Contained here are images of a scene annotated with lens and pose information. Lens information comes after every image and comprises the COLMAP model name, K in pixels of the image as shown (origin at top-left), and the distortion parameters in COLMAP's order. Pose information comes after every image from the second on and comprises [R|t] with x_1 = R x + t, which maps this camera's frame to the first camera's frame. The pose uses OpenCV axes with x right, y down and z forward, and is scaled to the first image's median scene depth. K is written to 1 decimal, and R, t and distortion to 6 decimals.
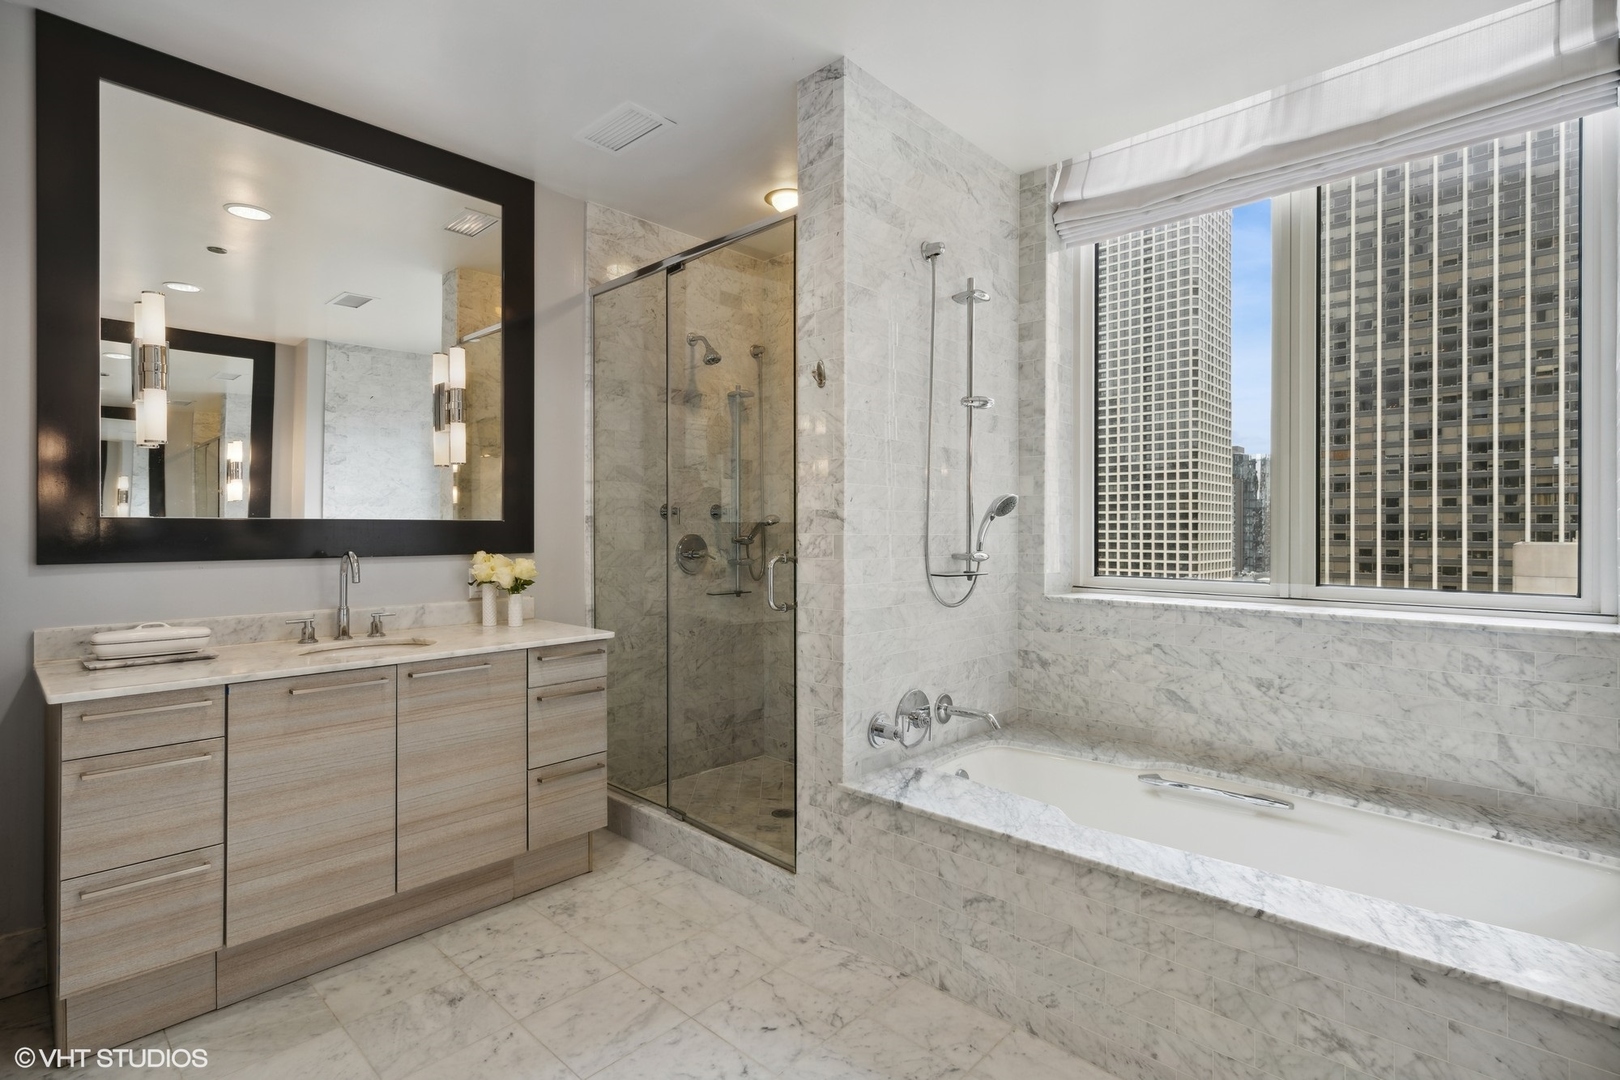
lens RADIAL K [[797.2, 0, 808.1], [0, 797.2, 527.4], [0, 0, 1]] dist [-0.000315, 0.002204]
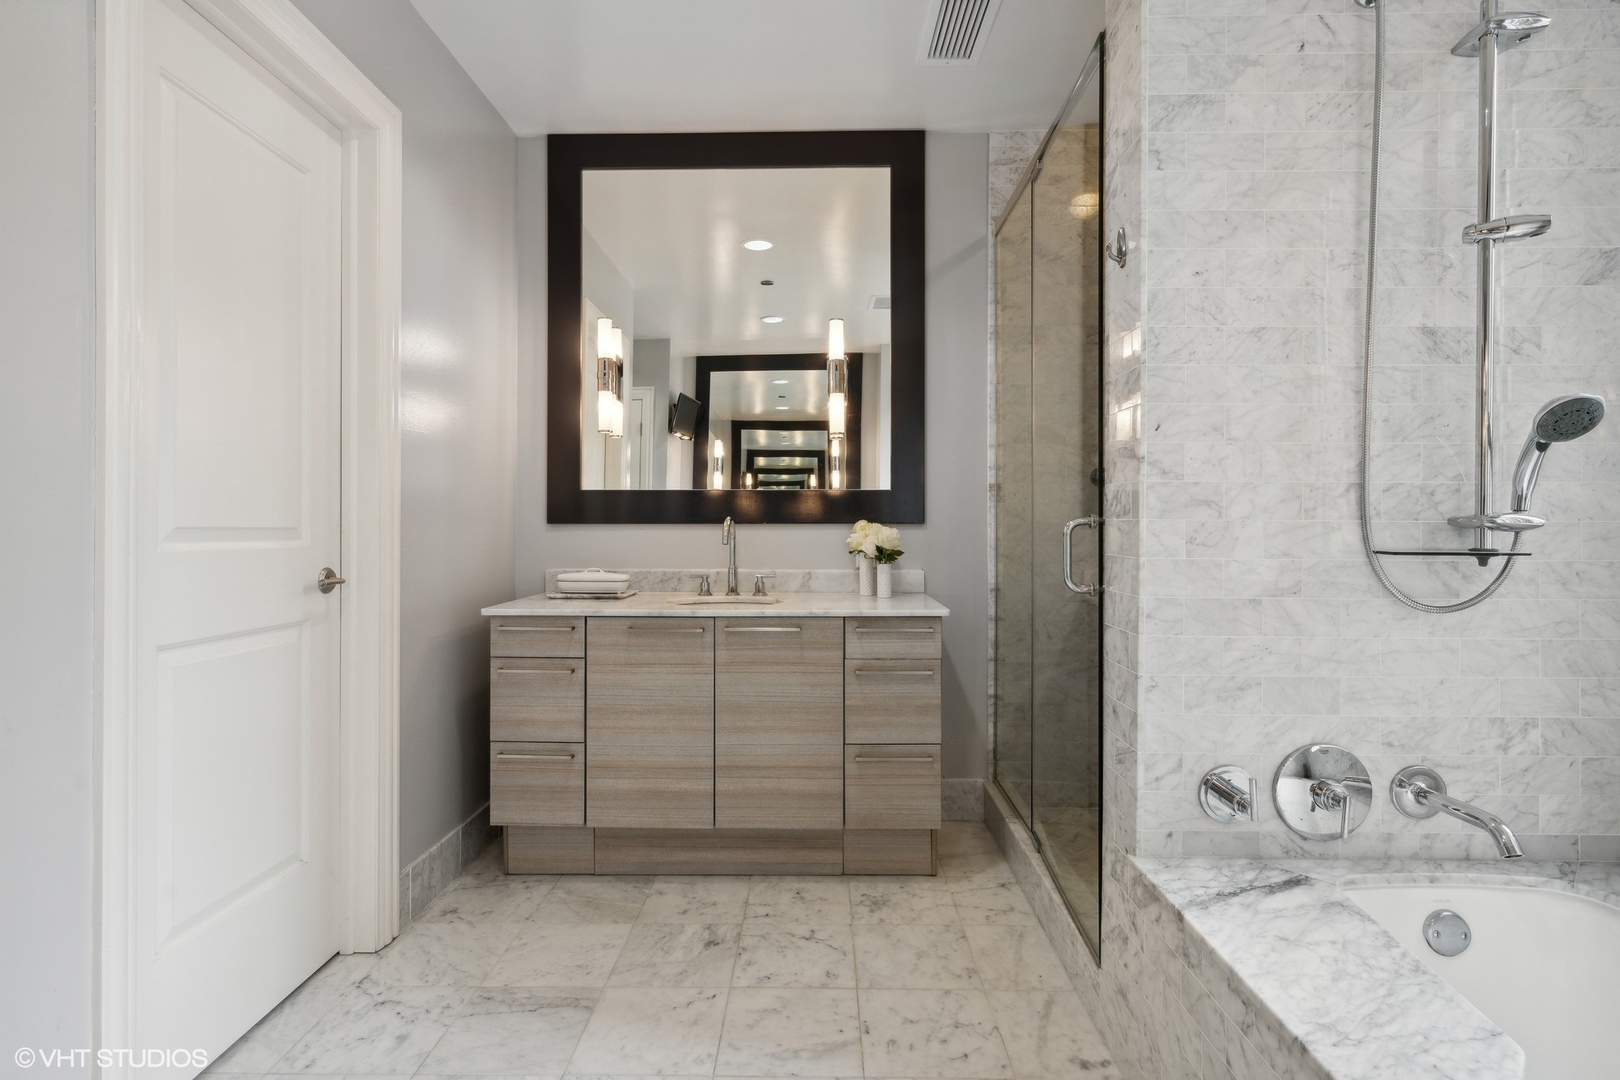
lens RADIAL K [[797.2, 0, 807.7], [0, 797.2, 527.5], [0, 0, 1]] dist [-0.000315, 0.002204]
pose [[0.658239, -0.000372, -0.752809, 0.327942], [0.002151, 0.999997, 0.001387, 0.041617], [0.752806, -0.002532, 0.658238, 0.325670]]
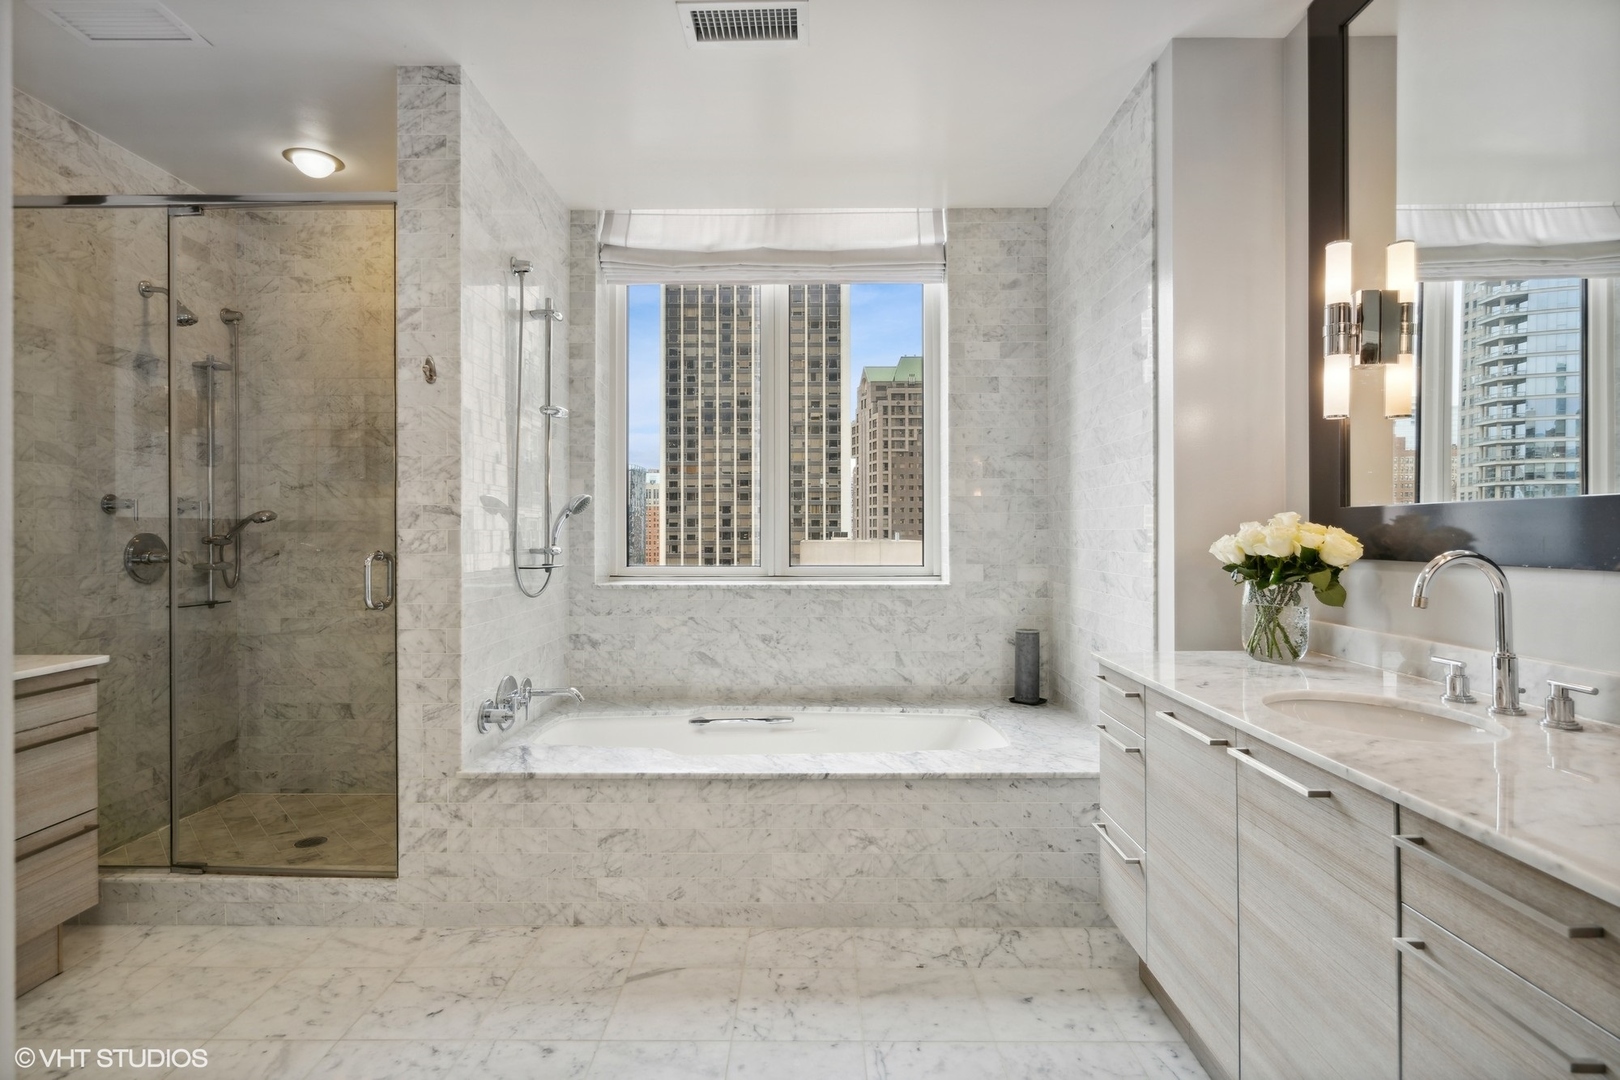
lens RADIAL K [[786.0, 0, 822.3], [0, 786.0, 529.6], [0, 0, 1]] dist [-0.002845, 0.000072]
pose [[0.727616, -0.000714, 0.685985, -0.282423], [0.000958, 1.000000, 0.000025, 0.008257], [-0.685984, 0.000639, 0.727616, -0.053175]]
